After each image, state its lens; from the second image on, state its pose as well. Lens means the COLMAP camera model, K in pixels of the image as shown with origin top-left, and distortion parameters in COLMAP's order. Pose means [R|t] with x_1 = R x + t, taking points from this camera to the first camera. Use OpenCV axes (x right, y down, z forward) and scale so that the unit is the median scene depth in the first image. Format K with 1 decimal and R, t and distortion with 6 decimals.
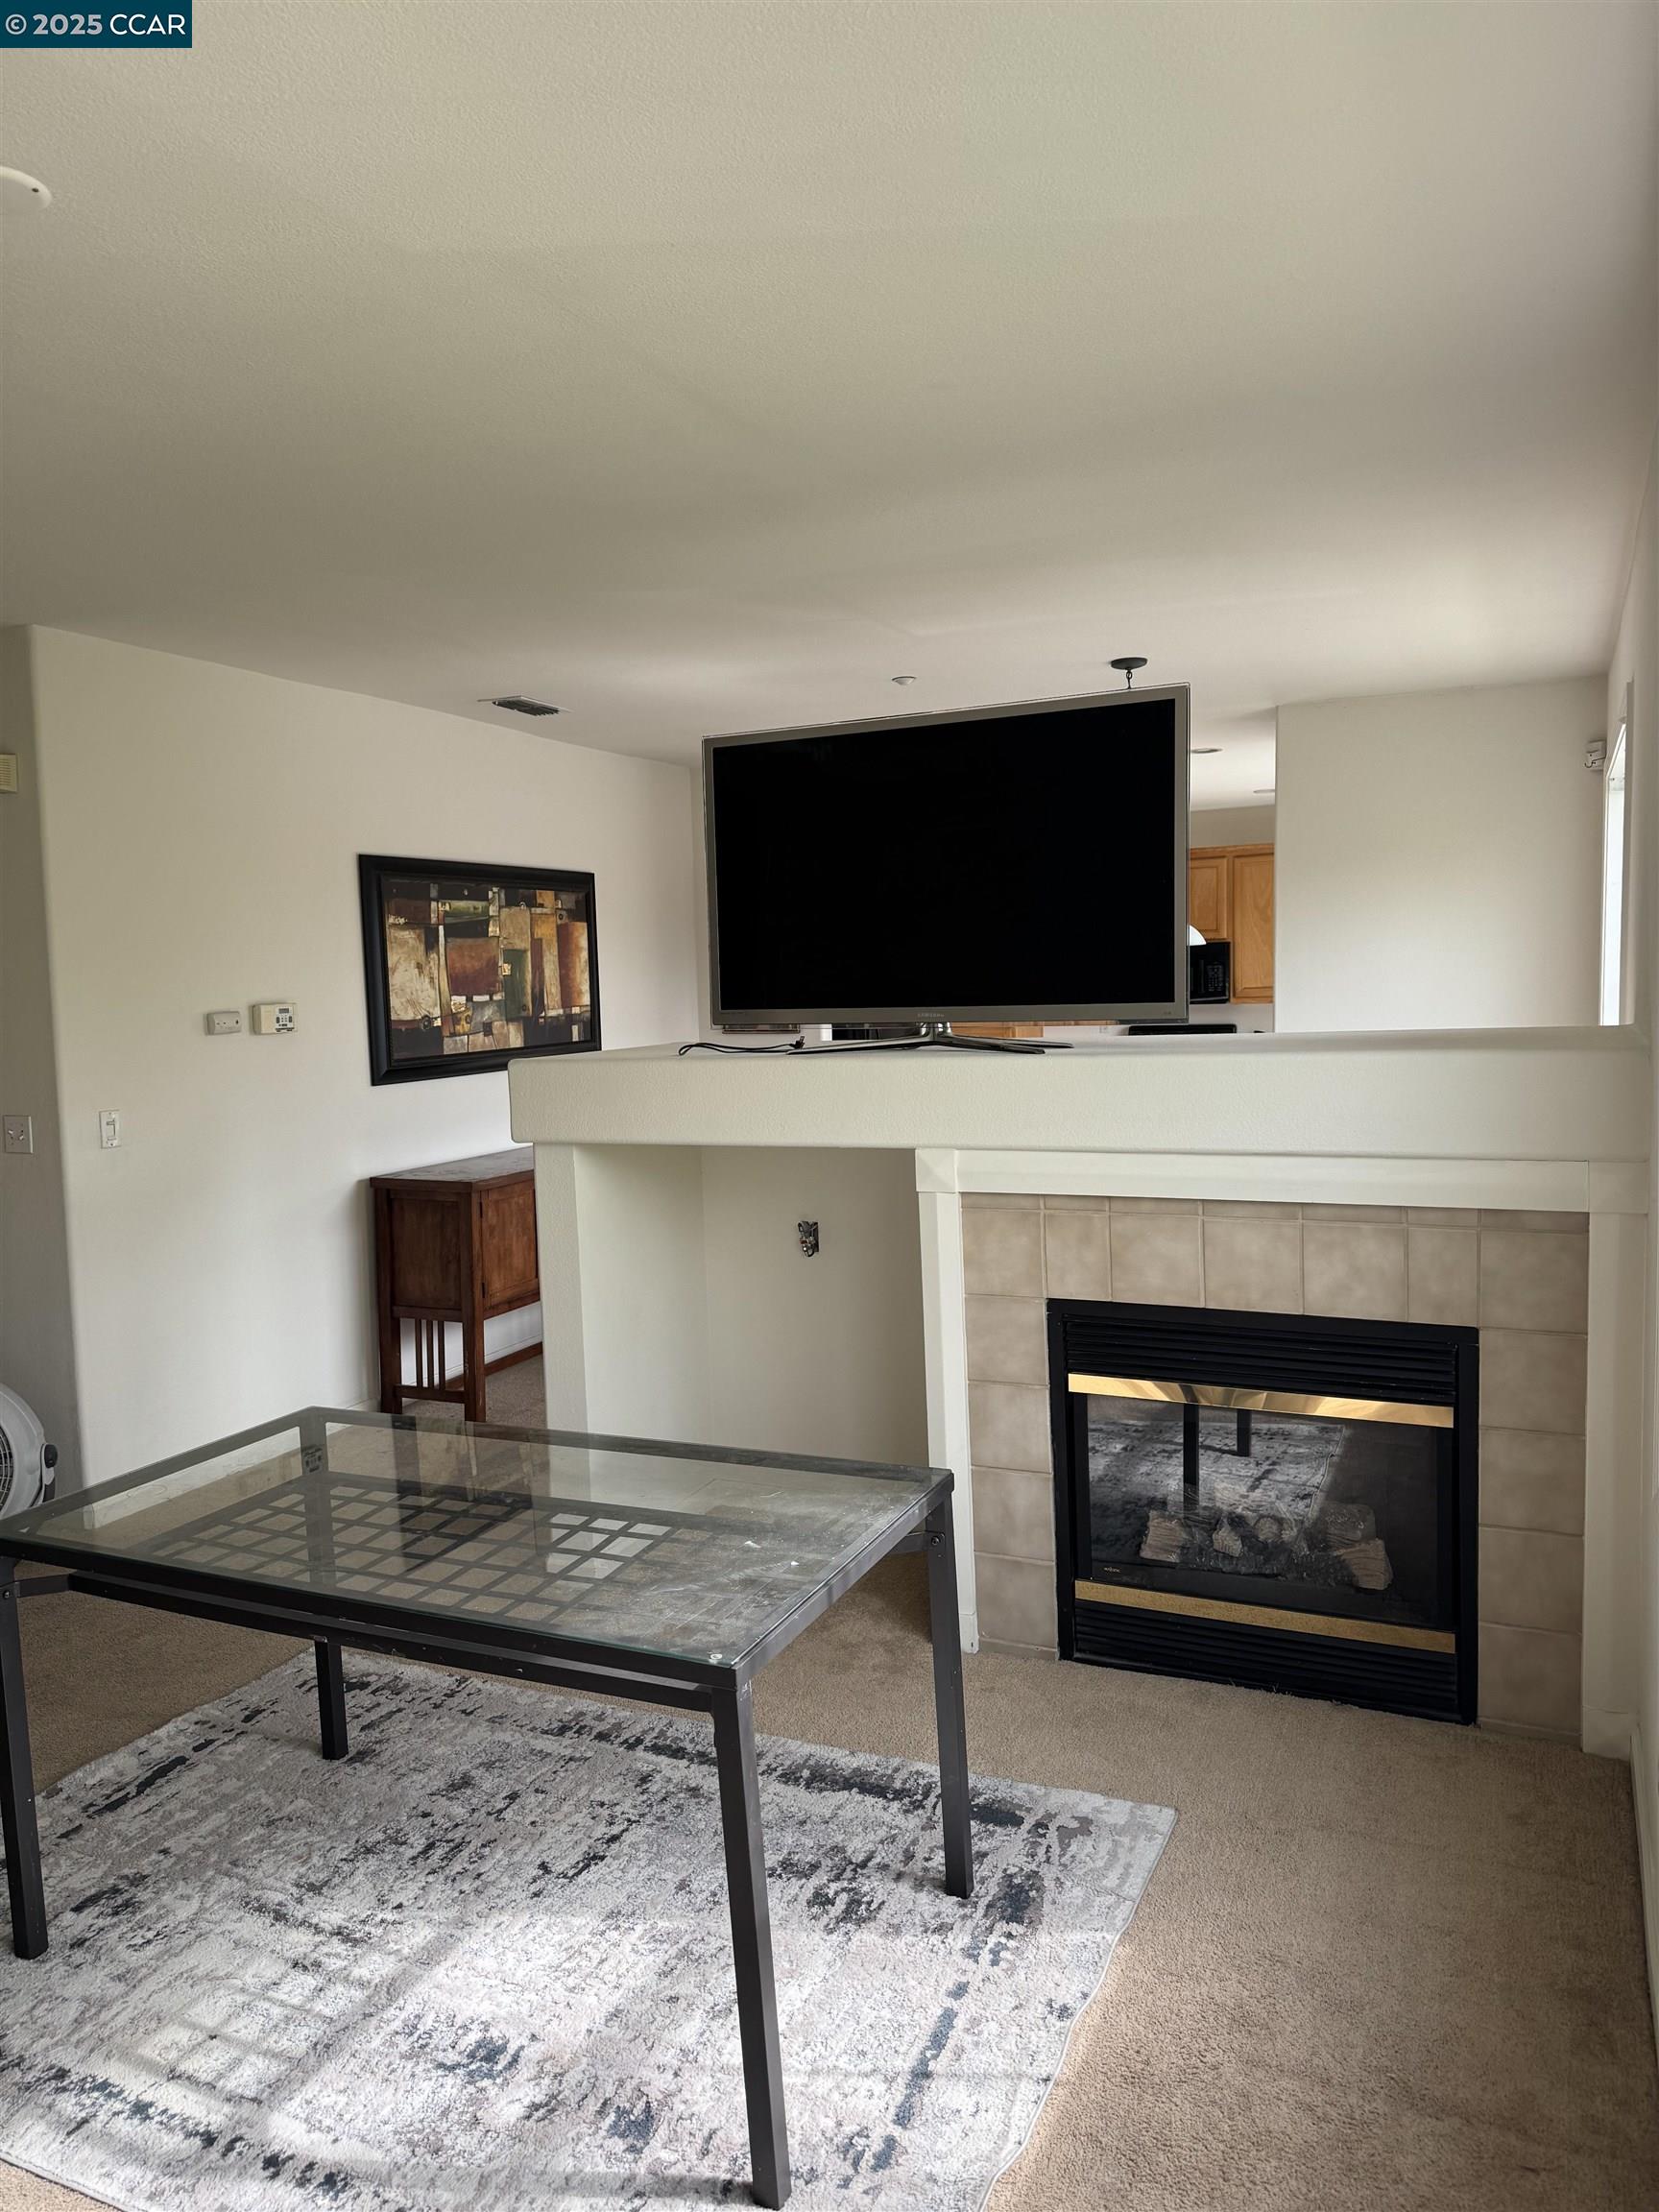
lens RADIAL K [[1550.7, 0, 829.5], [0, 1550.7, 1106.0], [0, 0, 1]] dist [0.058313, -0.071203]
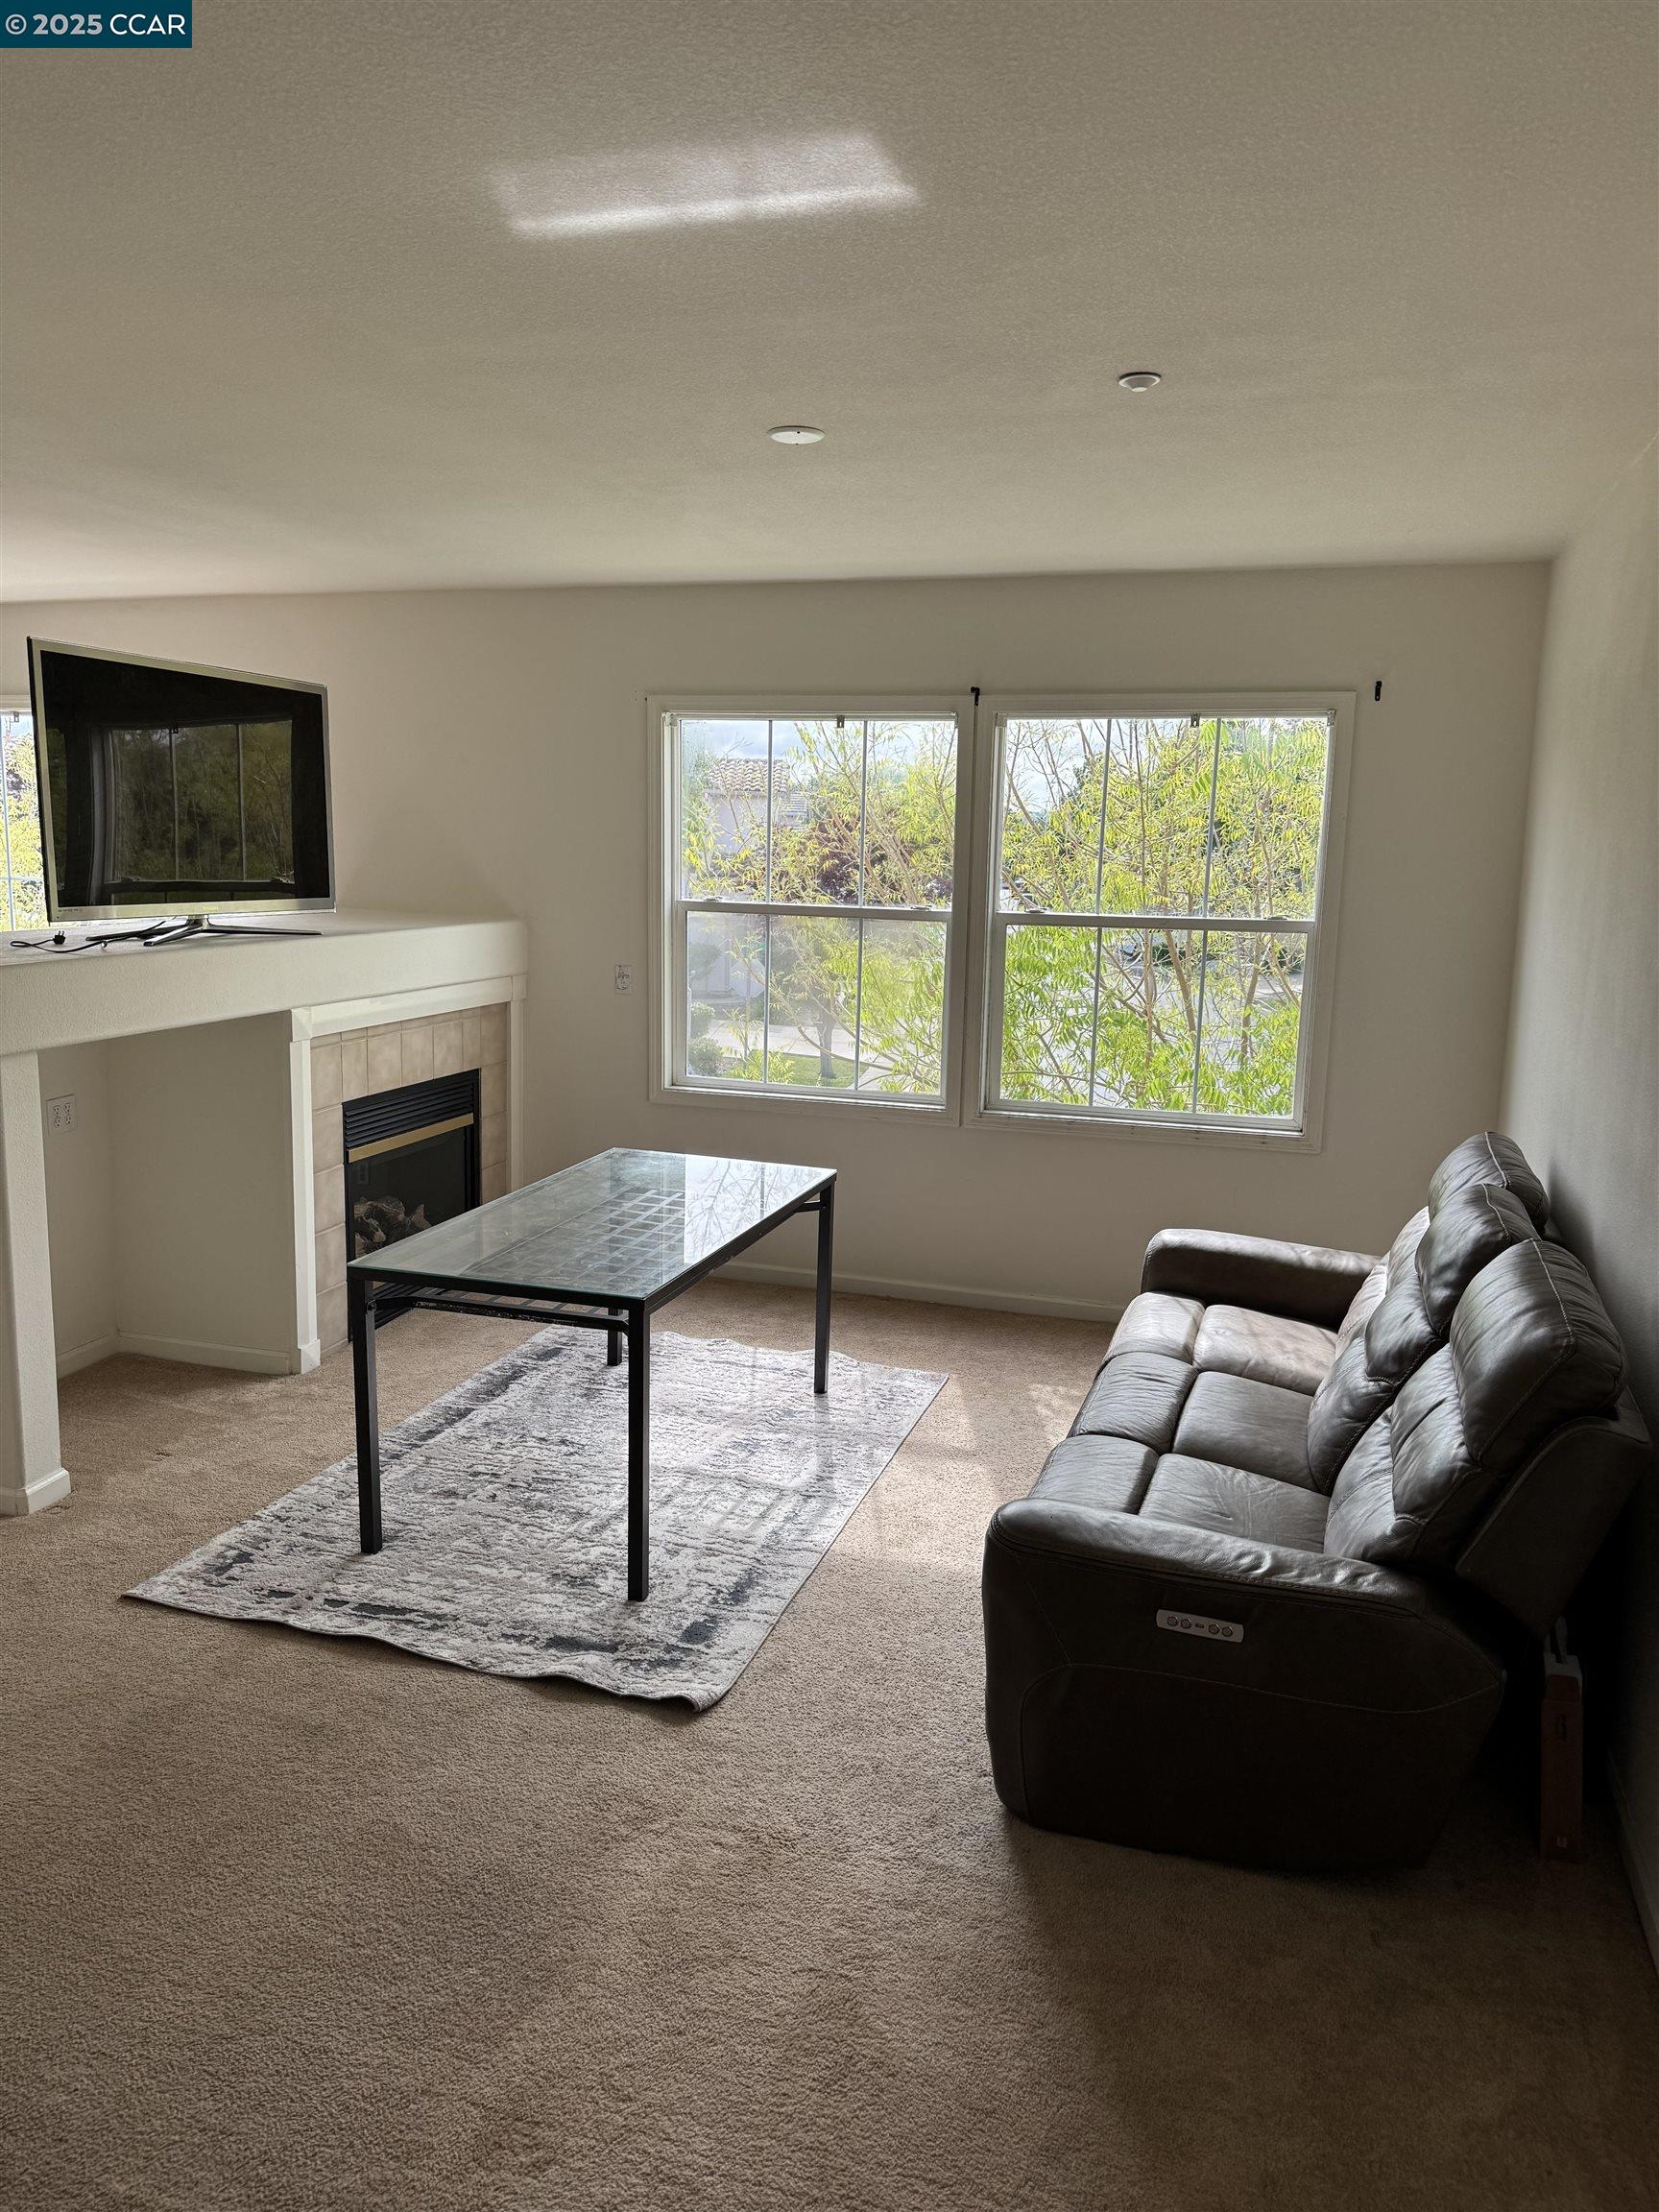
lens RADIAL K [[1515.9, 0, 829.5], [0, 1515.9, 1106.0], [0, 0, 1]] dist [0.095601, -0.215378]
pose [[-0.128370, -0.142573, 0.981424, -1.515252], [0.066251, 0.986169, 0.151928, -0.070165], [-0.989511, 0.084523, -0.117149, 0.804411]]
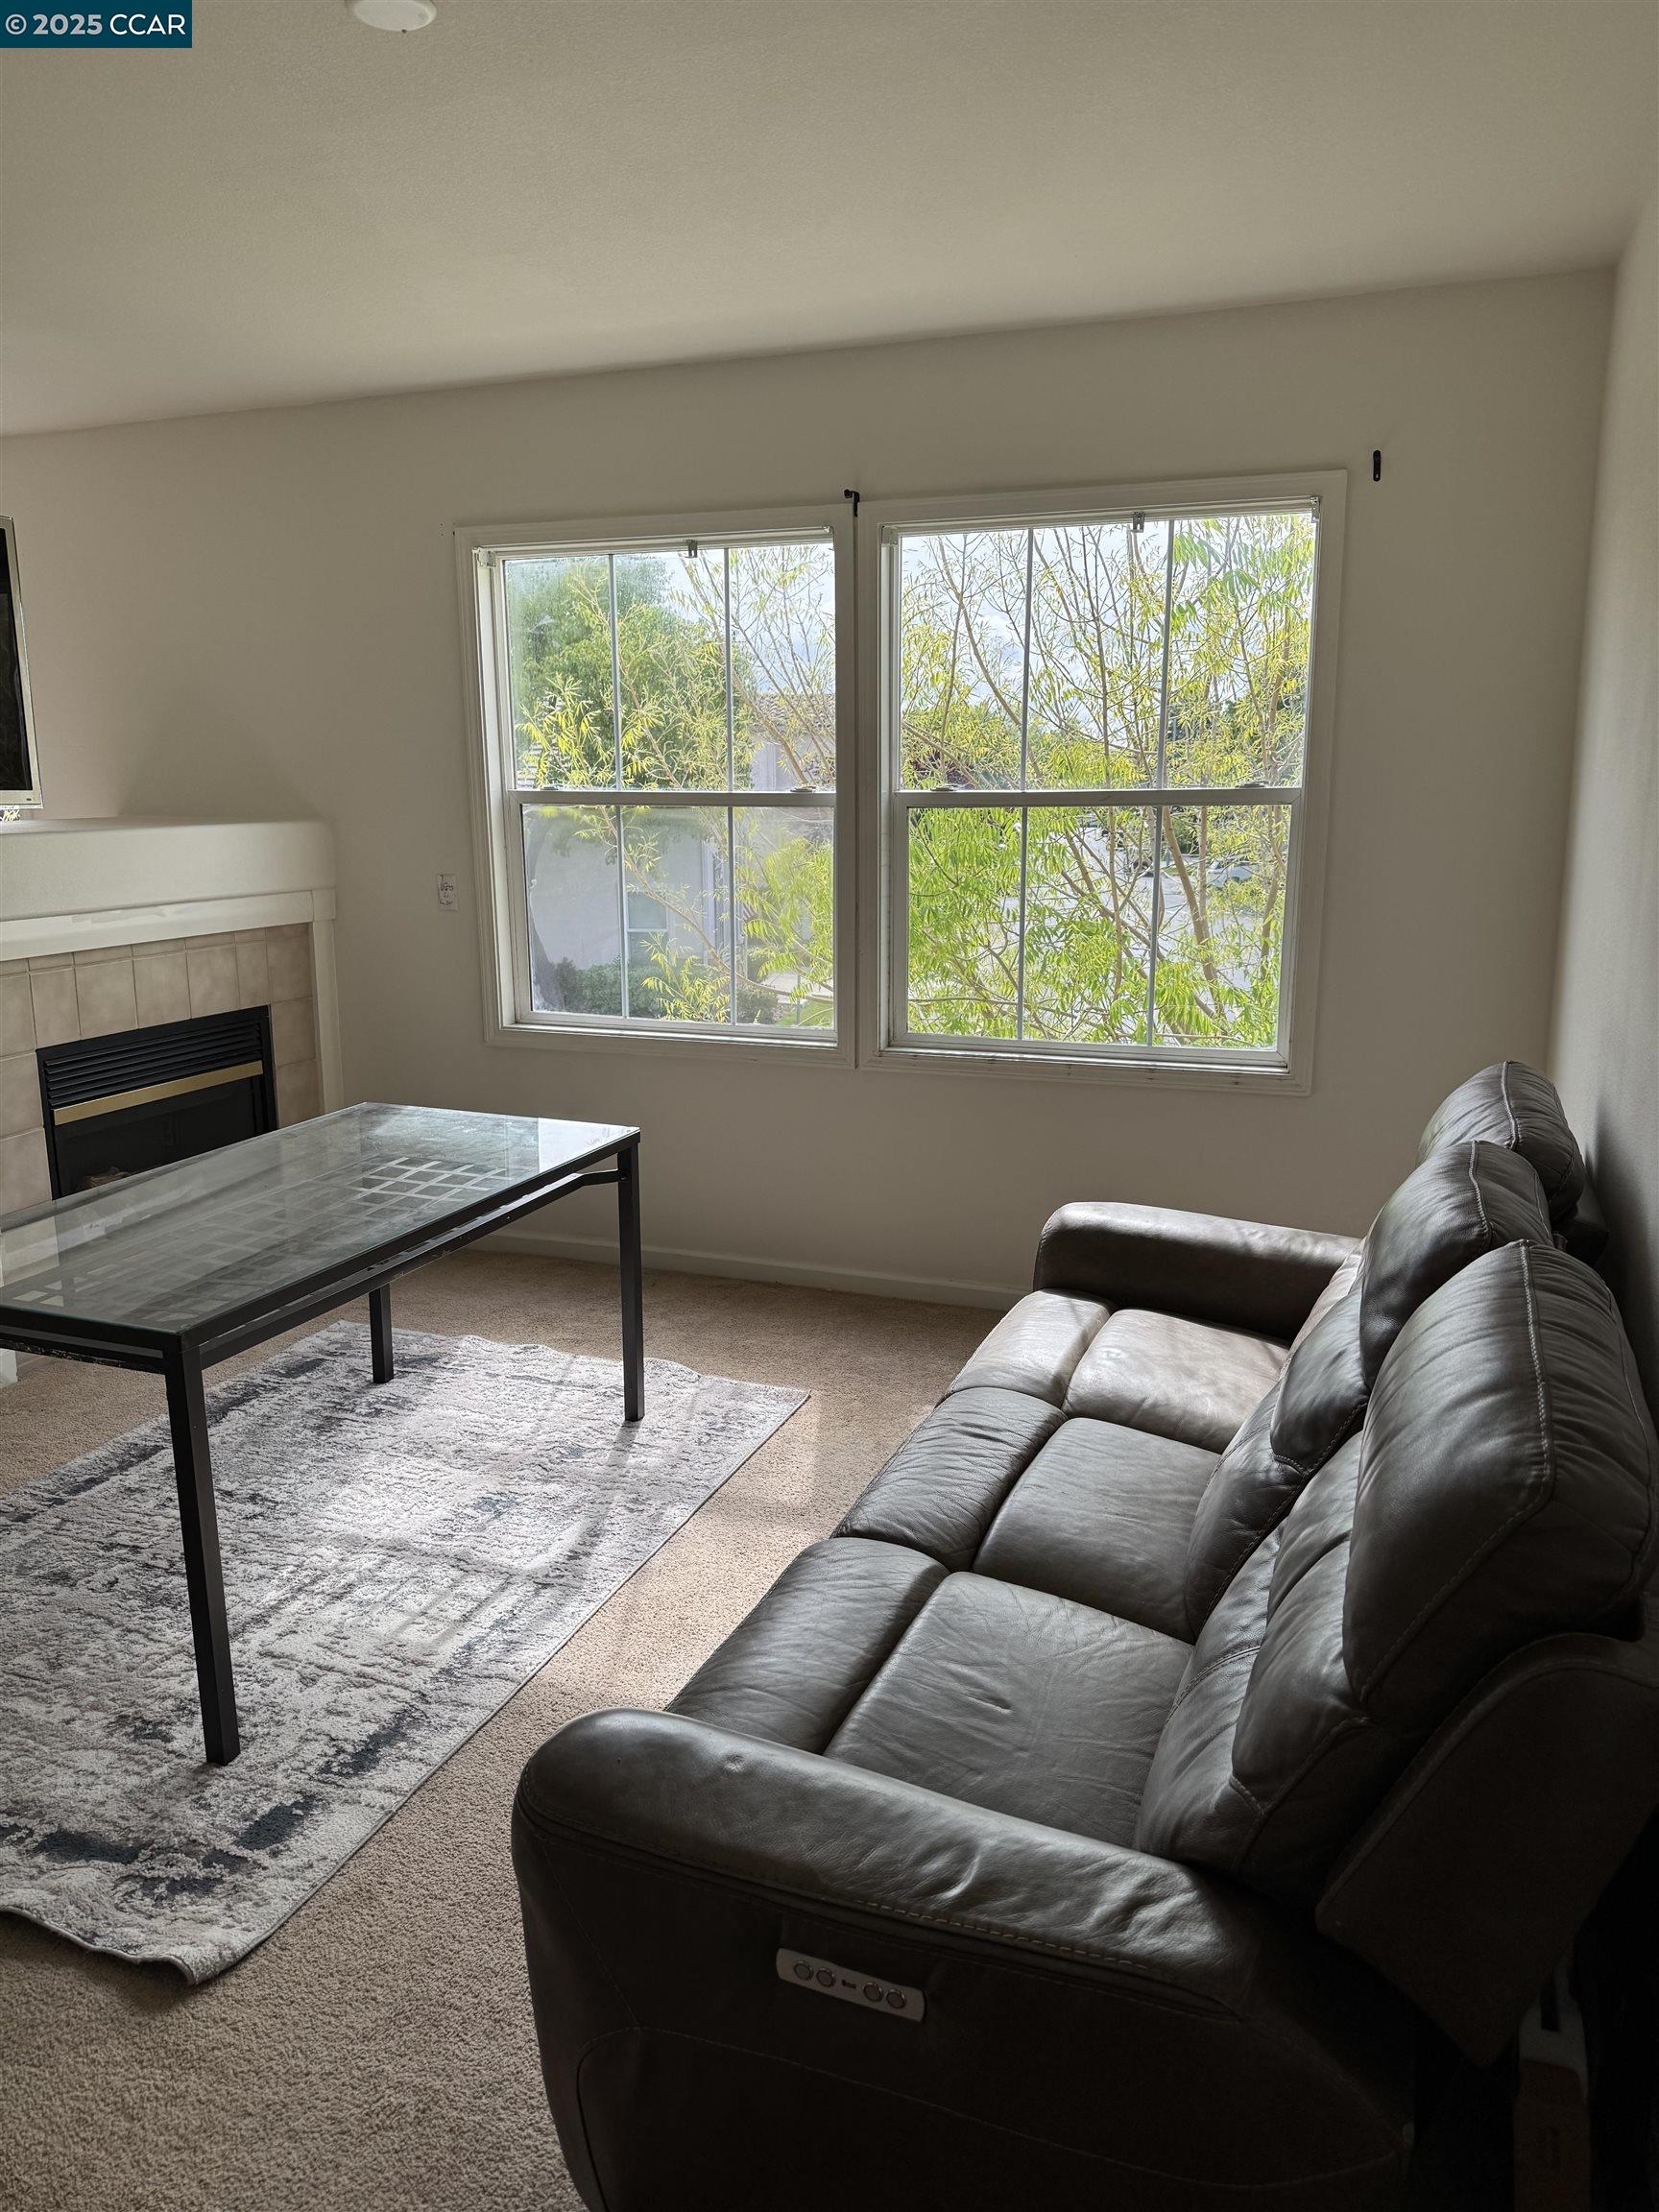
lens RADIAL K [[1535.6, 0, 829.5], [0, 1535.6, 1106.0], [0, 0, 1]] dist [0.050122, -0.083503]
pose [[-0.072425, -0.174658, 0.981962, -1.172739], [0.091471, 0.979235, 0.180920, 0.013051], [-0.993170, 0.102924, -0.054945, 0.543973]]
